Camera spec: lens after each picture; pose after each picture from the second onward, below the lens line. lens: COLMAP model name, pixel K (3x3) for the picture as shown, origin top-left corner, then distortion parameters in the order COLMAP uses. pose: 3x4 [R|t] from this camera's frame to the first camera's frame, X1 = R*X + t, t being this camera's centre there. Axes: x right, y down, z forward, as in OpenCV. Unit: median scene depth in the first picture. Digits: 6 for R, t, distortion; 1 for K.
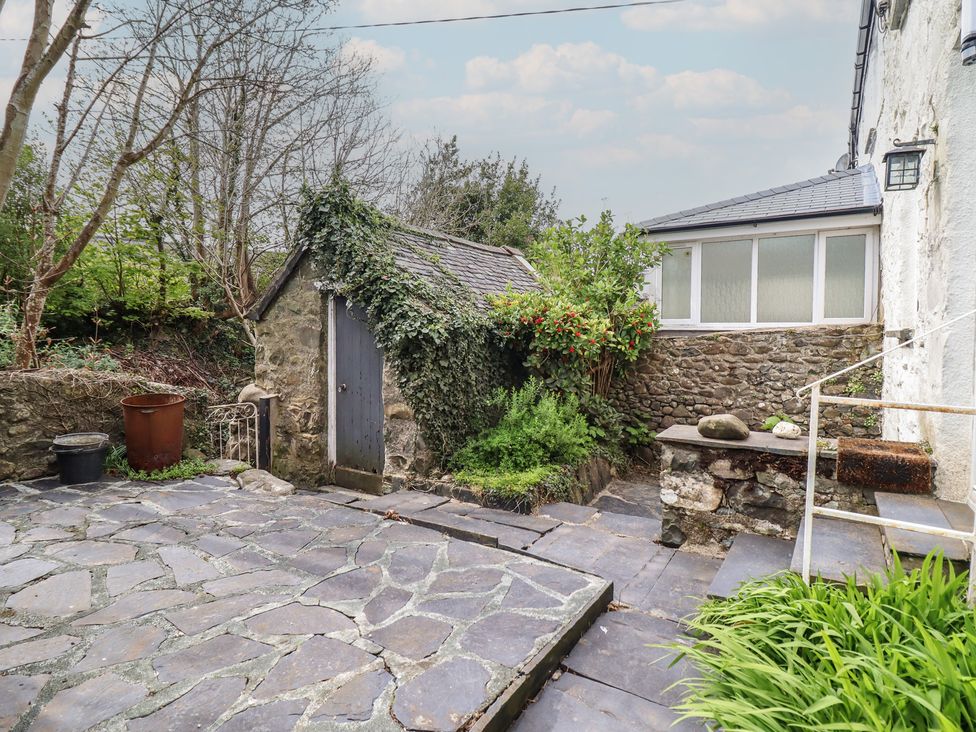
lens RADIAL K [[539.3, 0, 488.0], [0, 539.3, 366.0], [0, 0, 1]] dist [-0.001017, -0.000652]
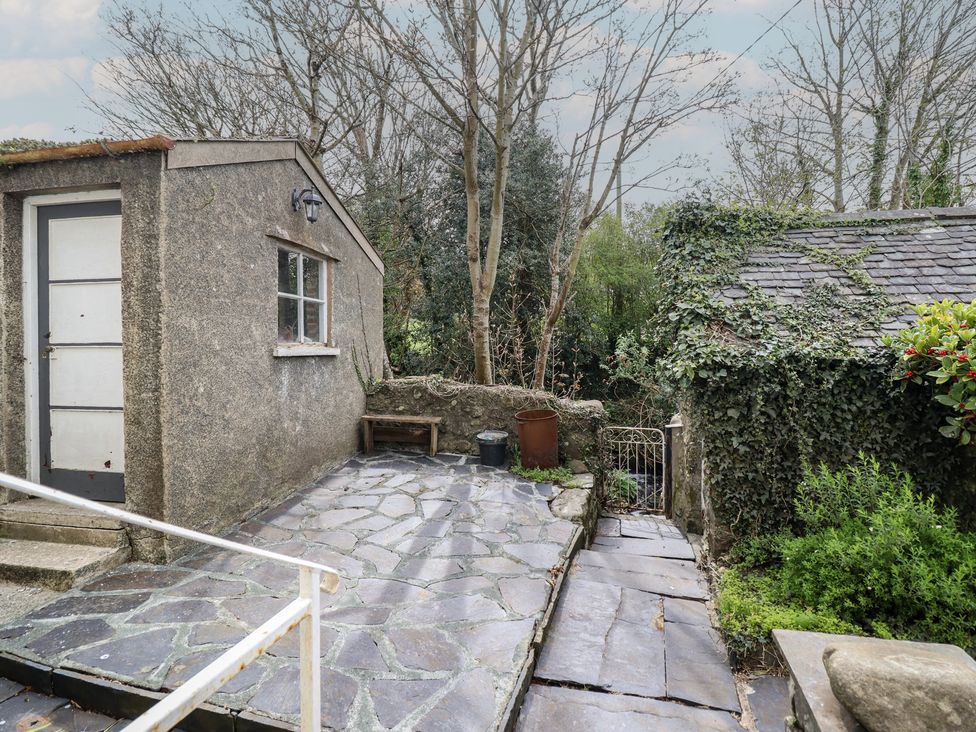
lens RADIAL K [[518.8, 0, 486.5], [0, 518.8, 354.1], [0, 0, 1]] dist [0.002734, -0.013840]
pose [[0.302415, 0.009863, -0.953125, 0.651099], [-0.052551, 0.998598, -0.006340, -0.083175], [0.951727, 0.052005, 0.302509, 0.625653]]
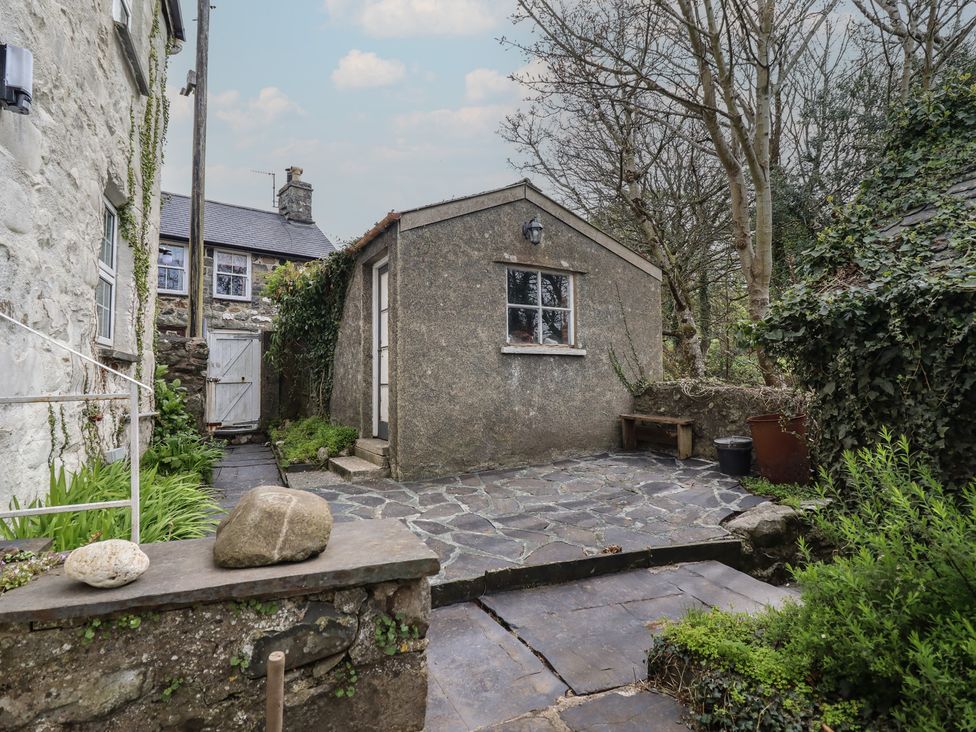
lens RADIAL K [[518.8, 0, 486.5], [0, 518.8, 354.1], [0, 0, 1]] dist [0.002734, -0.013840]
pose [[-0.547202, -0.044443, -0.835820, 0.683947], [-0.041397, 0.998804, -0.026007, -0.013589], [0.835976, 0.020370, -0.548388, 1.342291]]
